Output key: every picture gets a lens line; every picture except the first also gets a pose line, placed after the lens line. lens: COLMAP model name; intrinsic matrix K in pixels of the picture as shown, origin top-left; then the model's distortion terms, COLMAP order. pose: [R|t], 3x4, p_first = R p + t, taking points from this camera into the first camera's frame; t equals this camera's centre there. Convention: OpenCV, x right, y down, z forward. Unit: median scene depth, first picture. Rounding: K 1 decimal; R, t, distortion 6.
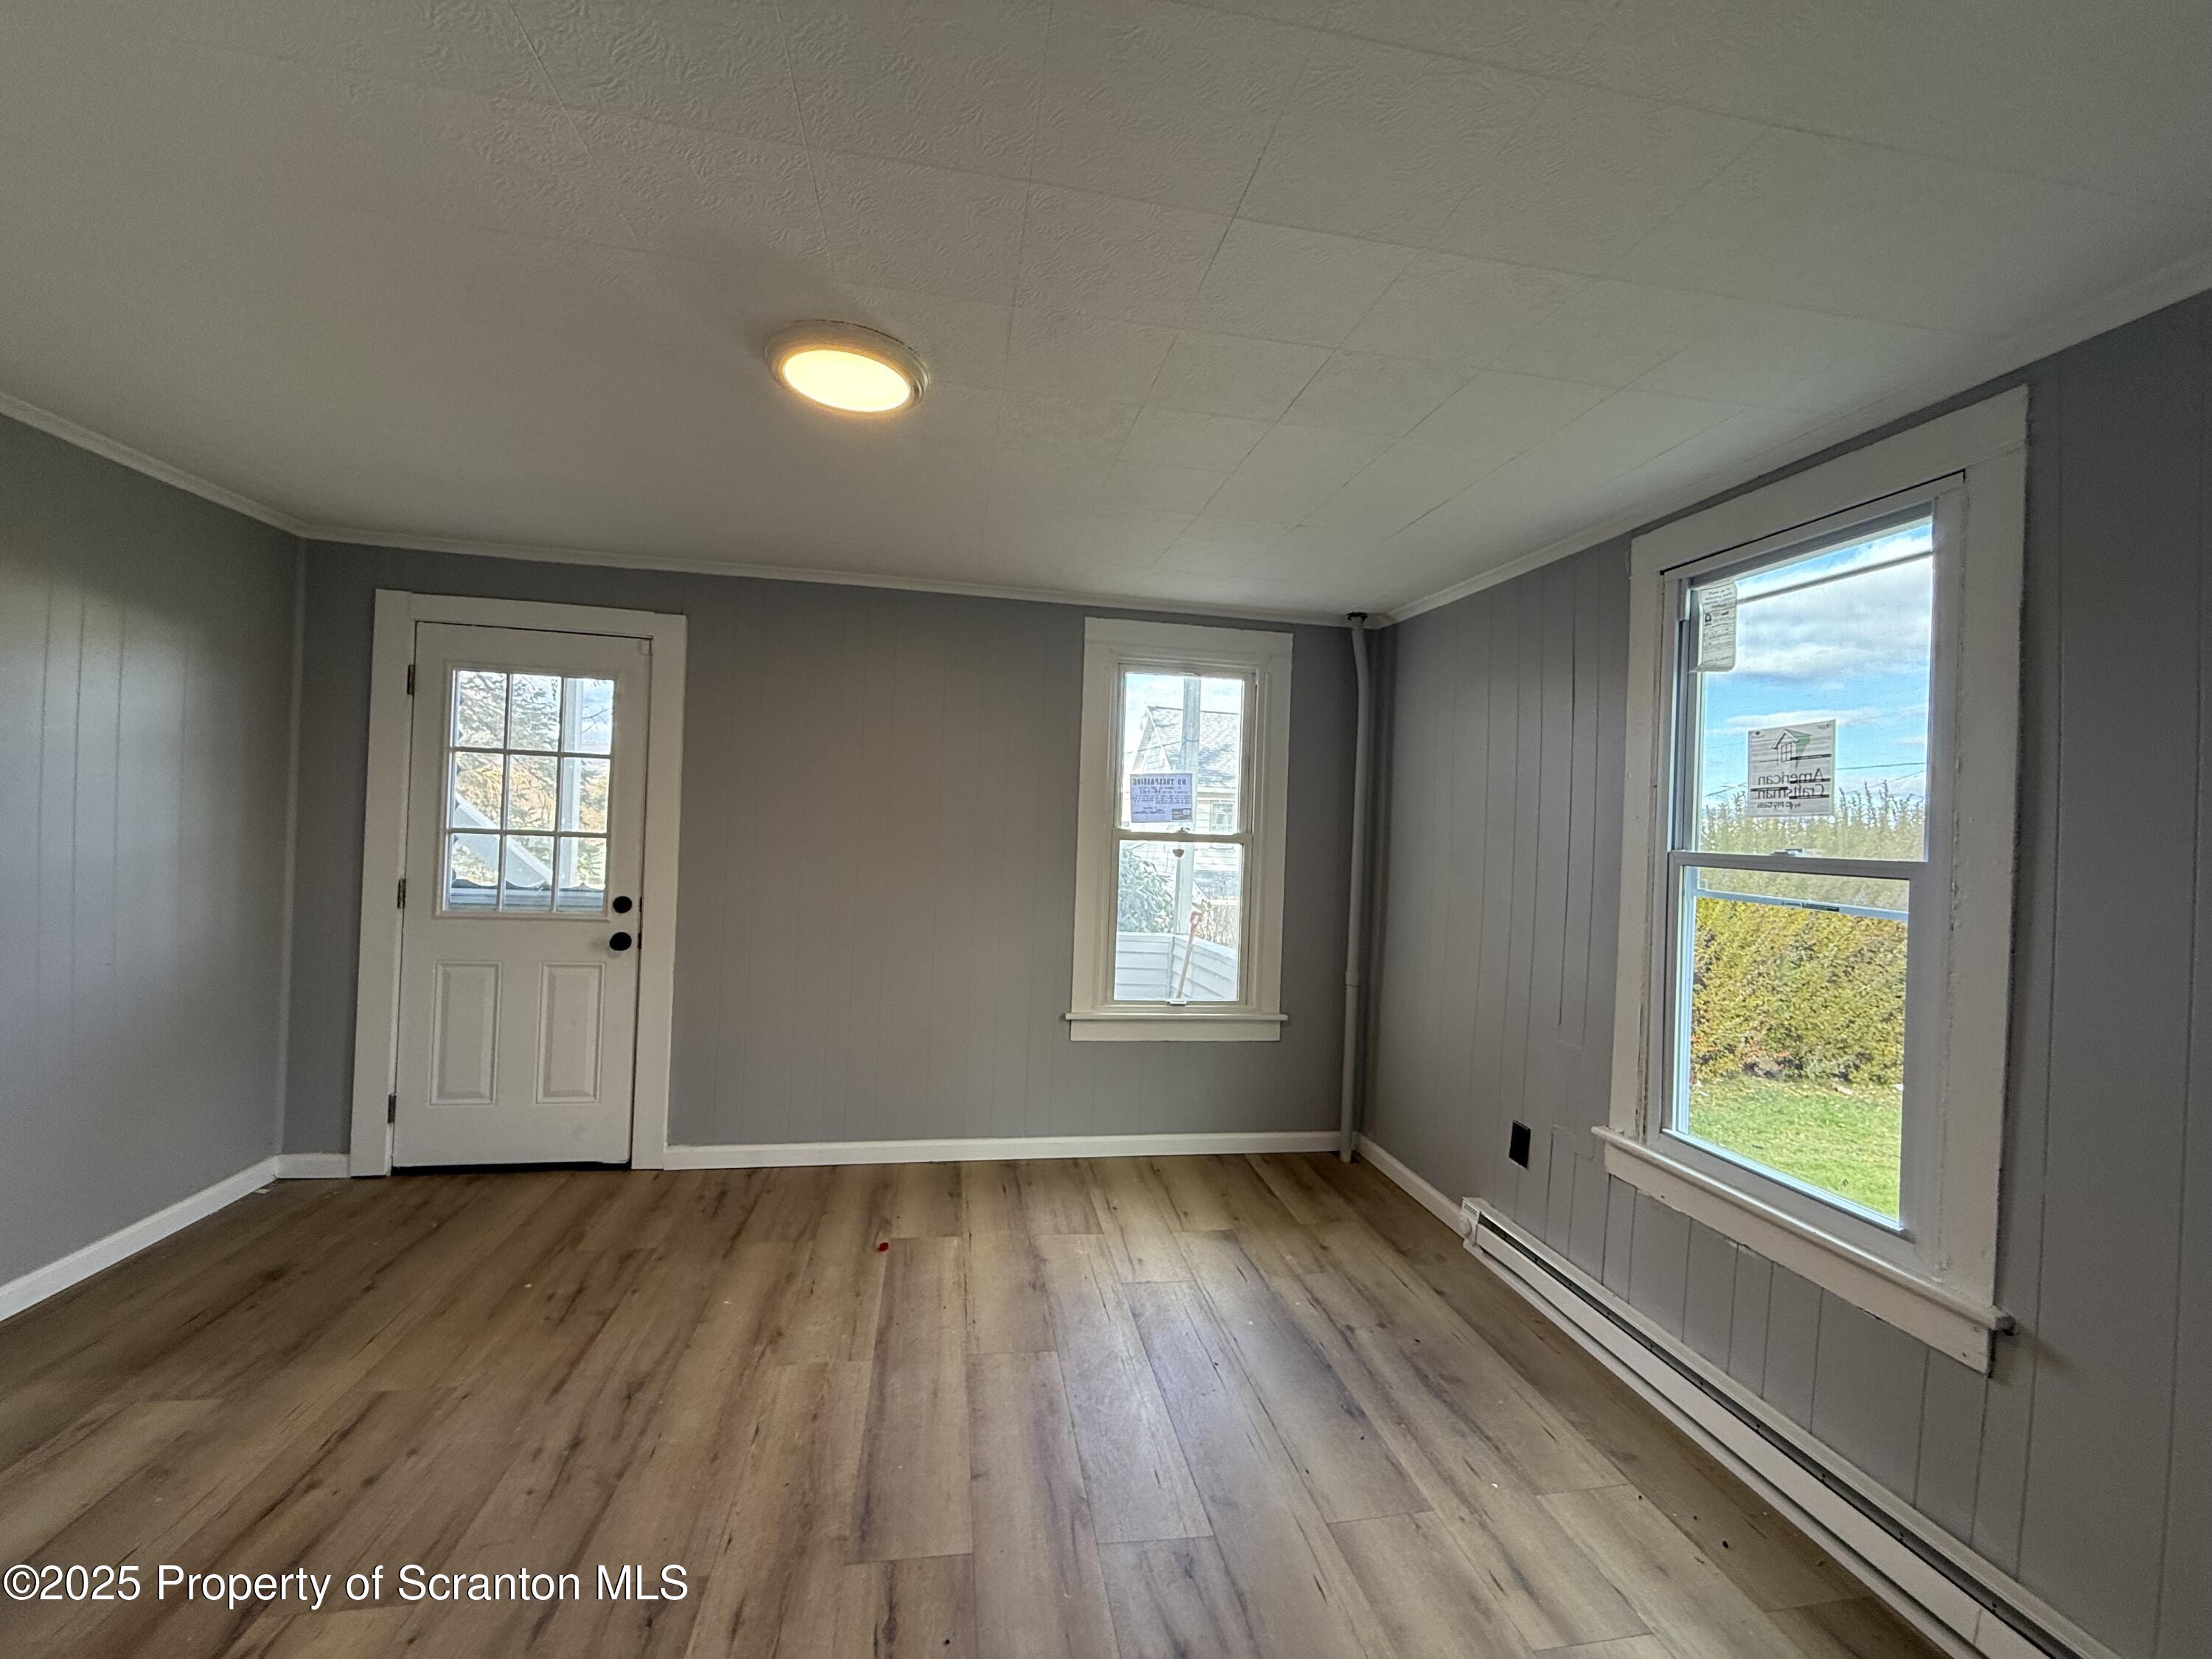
lens RADIAL K [[878.0, 0, 1101.9], [0, 878.0, 828.0], [0, 0, 1]] dist [0.000282, -0.000290]
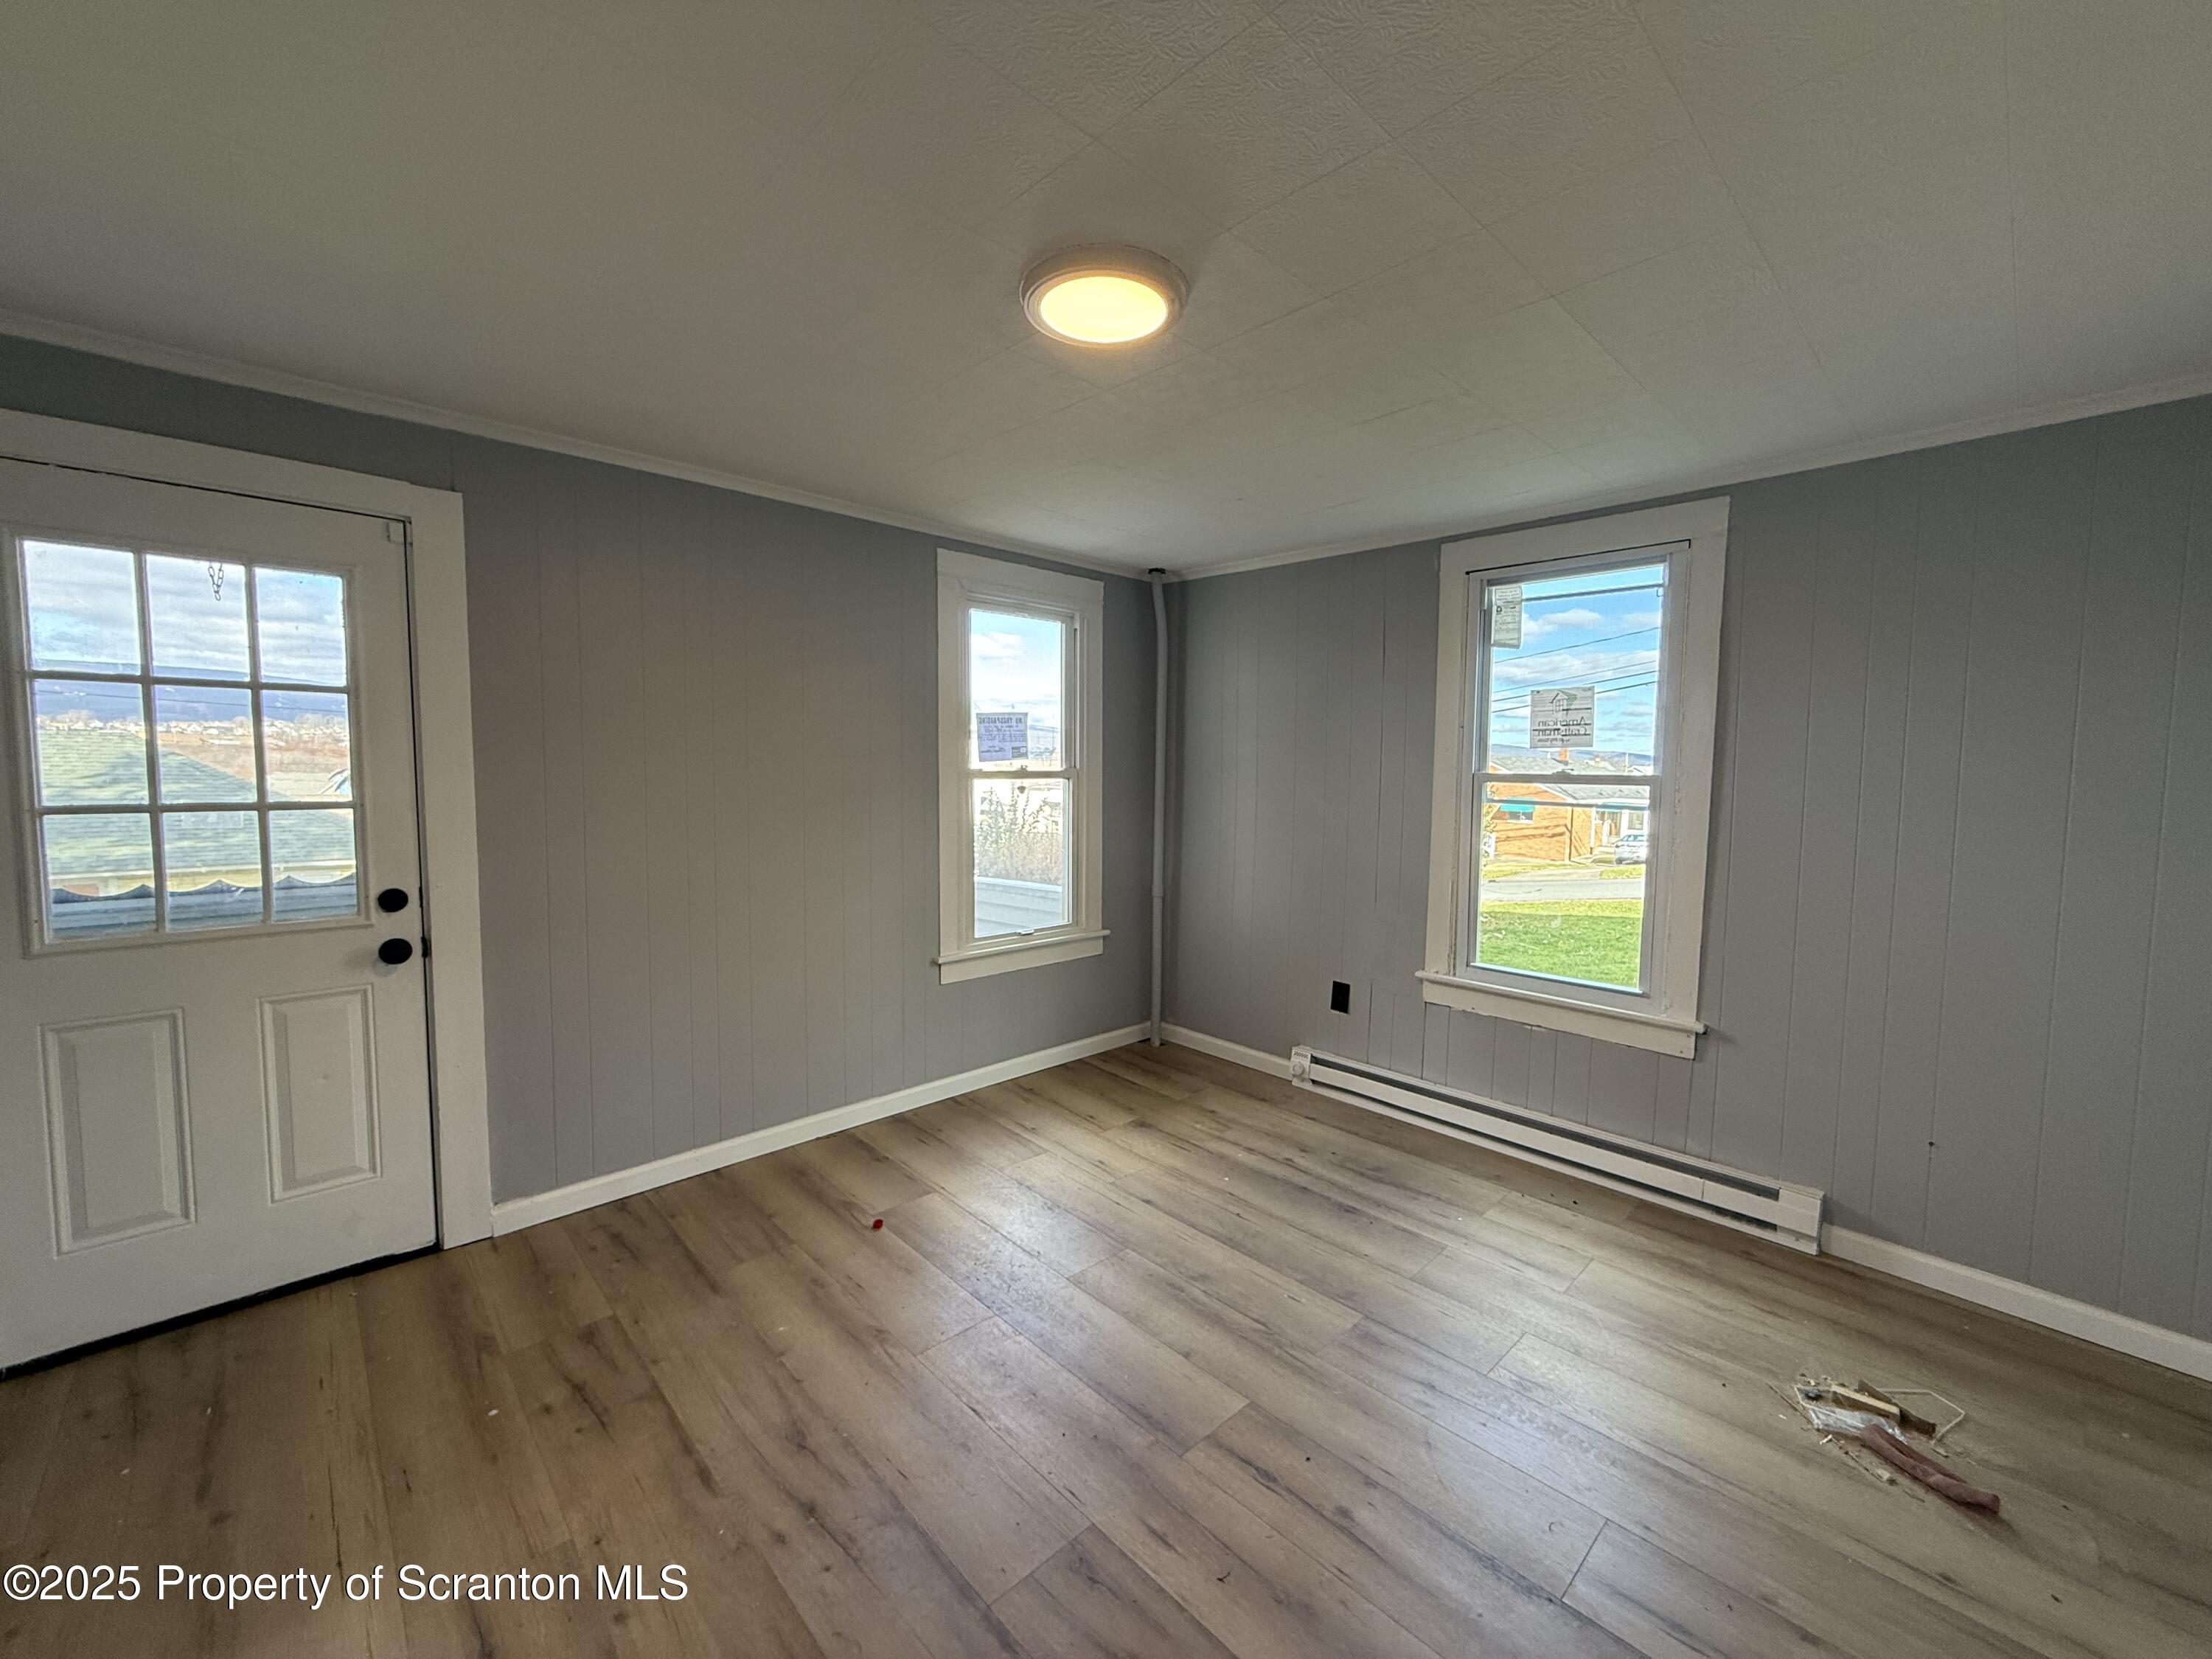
lens RADIAL K [[878.0, 0, 1099.0], [0, 878.0, 827.3], [0, 0, 1]] dist [0.000282, -0.000290]
pose [[0.834531, -0.071483, 0.546304, -0.495898], [0.025764, 0.995526, 0.090906, -0.023439], [-0.550358, -0.061789, 0.832639, 0.104872]]
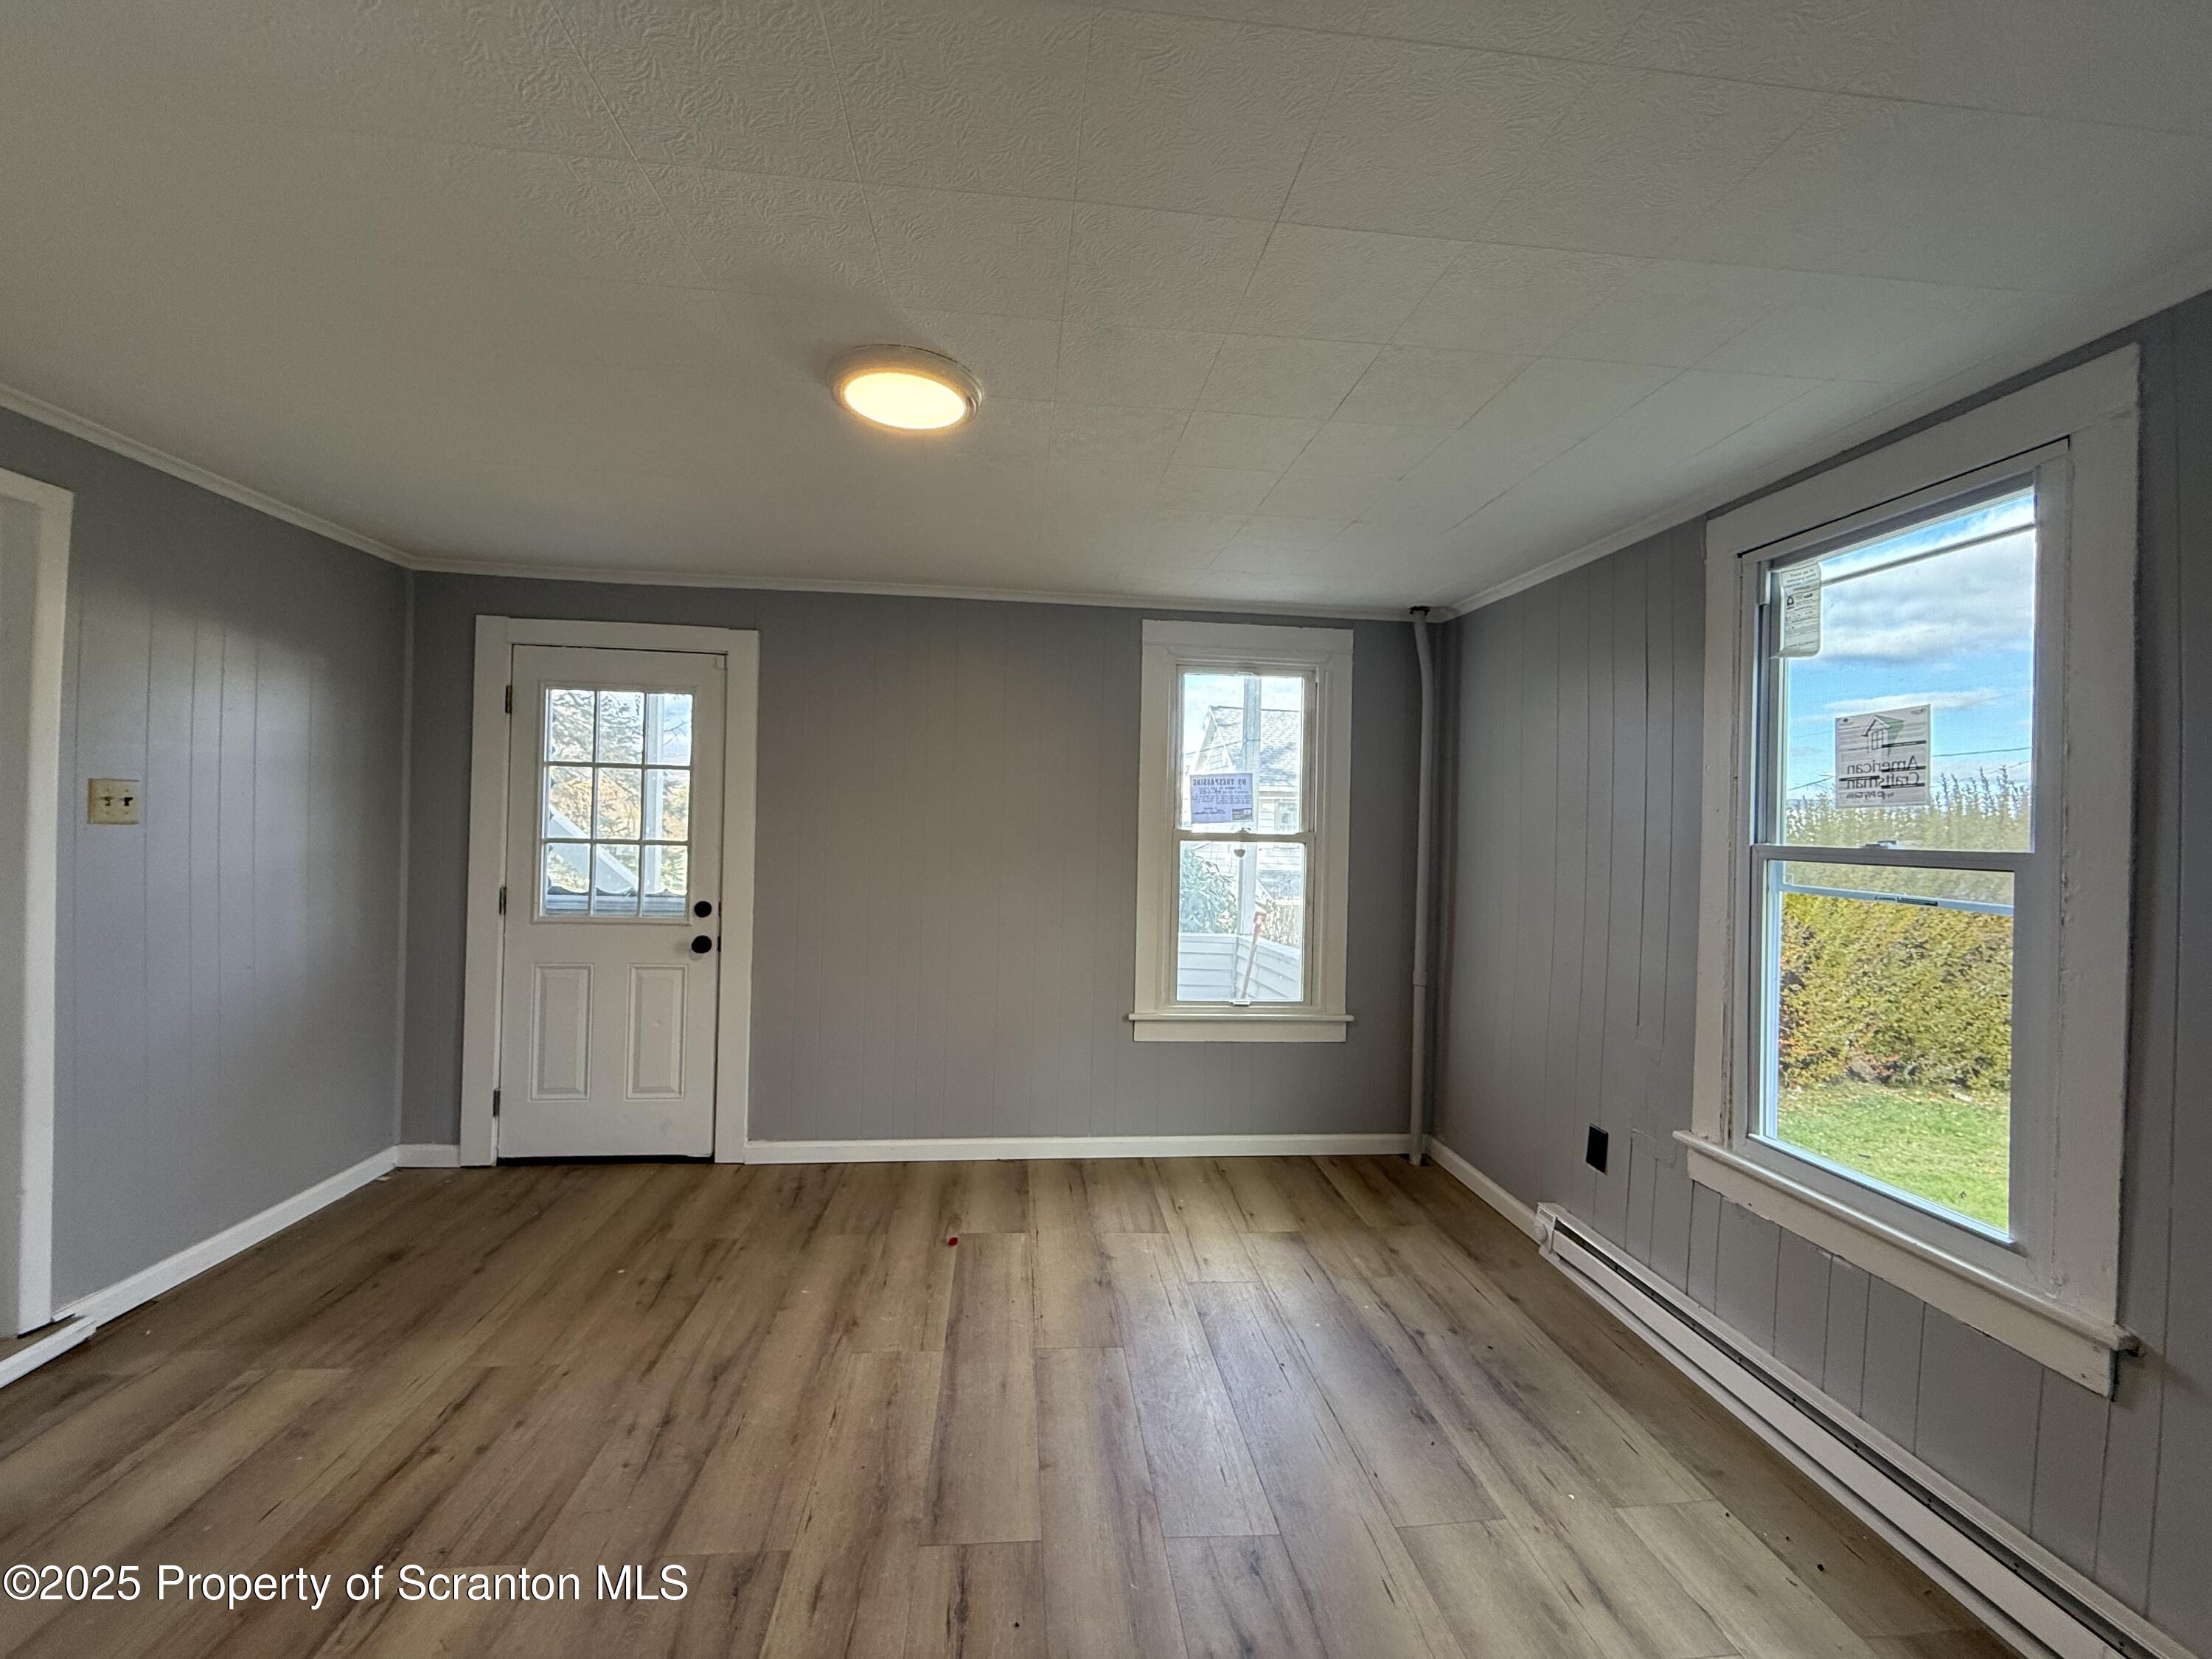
lens RADIAL K [[878.0, 0, 1102.1], [0, 878.0, 828.0], [0, 0, 1]] dist [0.000282, -0.000290]
pose [[0.997234, -0.014548, -0.072884, 0.005472], [0.014431, 0.999894, -0.002134, -0.000165], [0.072908, 0.001076, 0.997338, -0.008185]]
